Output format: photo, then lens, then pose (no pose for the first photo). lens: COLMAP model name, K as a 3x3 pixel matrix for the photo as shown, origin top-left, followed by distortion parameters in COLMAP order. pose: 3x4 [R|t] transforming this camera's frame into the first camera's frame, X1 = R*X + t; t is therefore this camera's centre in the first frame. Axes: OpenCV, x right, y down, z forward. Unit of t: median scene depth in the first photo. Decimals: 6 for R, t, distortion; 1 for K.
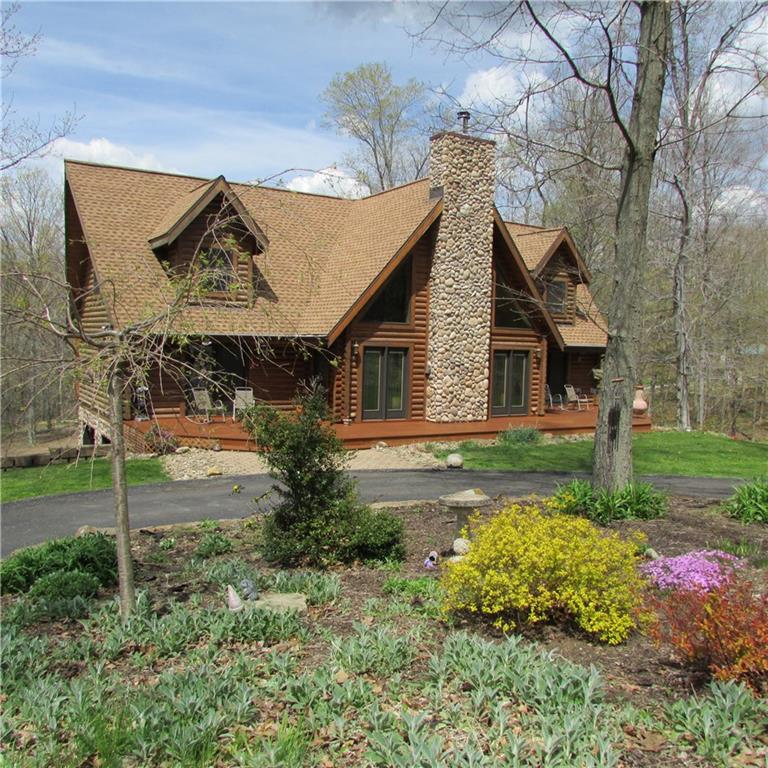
lens RADIAL K [[728.4, 0, 384.0], [0, 728.4, 384.0], [0, 0, 1]] dist [-0.030165, 0.029152]
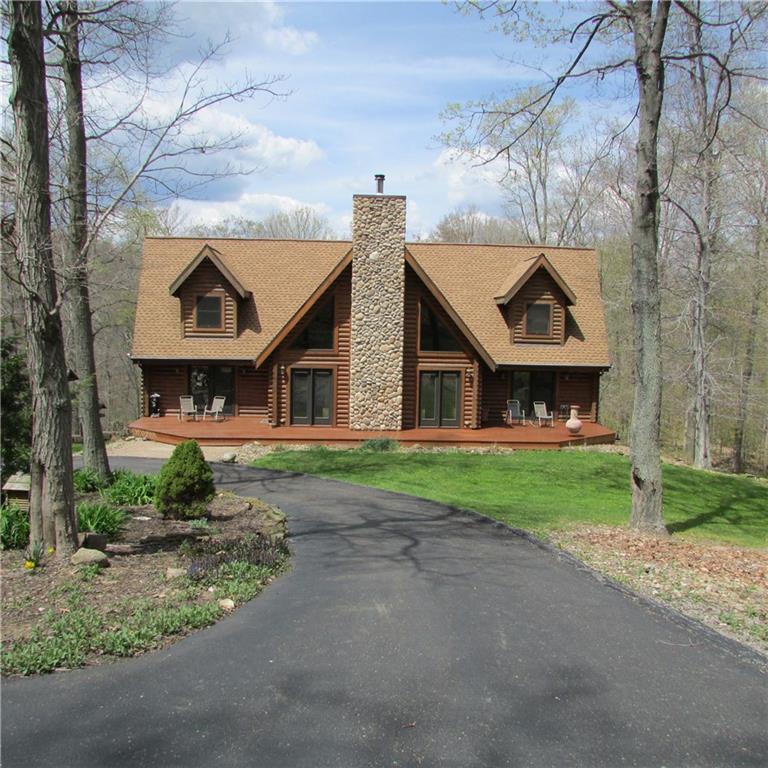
lens RADIAL K [[728.4, 0, 384.0], [0, 728.4, 384.0], [0, 0, 1]] dist [-0.030165, 0.029152]
pose [[0.878101, 0.022737, -0.477935, 0.707565], [-0.021736, 0.999735, 0.007626, -0.035231], [0.477981, 0.003692, 0.878362, -0.060385]]
